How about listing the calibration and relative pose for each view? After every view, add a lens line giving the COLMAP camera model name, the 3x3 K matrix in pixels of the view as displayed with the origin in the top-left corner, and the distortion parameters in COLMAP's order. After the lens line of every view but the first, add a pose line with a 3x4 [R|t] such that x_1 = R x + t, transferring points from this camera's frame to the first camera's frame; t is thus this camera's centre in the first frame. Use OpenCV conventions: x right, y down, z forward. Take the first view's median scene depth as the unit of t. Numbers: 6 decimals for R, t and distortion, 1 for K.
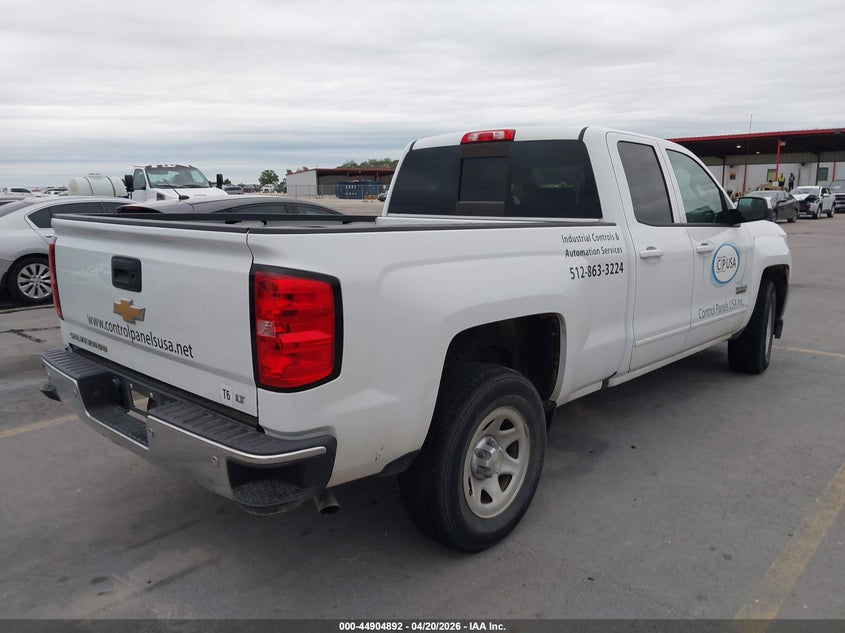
lens RADIAL K [[658.1, 0, 412.0], [0, 658.1, 318.3], [0, 0, 1]] dist [0.120688, -0.157597]
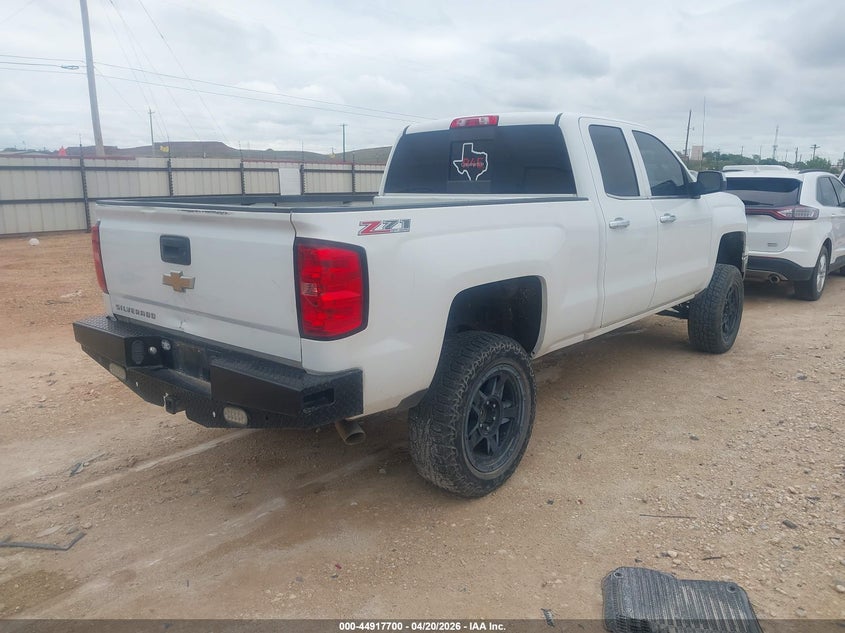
lens RADIAL K [[658.1, 0, 412.0], [0, 658.1, 318.3], [0, 0, 1]] dist [0.120688, -0.157597]
pose [[0.999265, -0.026676, 0.027541, -0.036539], [0.025778, 0.999141, 0.032437, 0.021132], [-0.028383, -0.031703, 0.999094, -0.152156]]
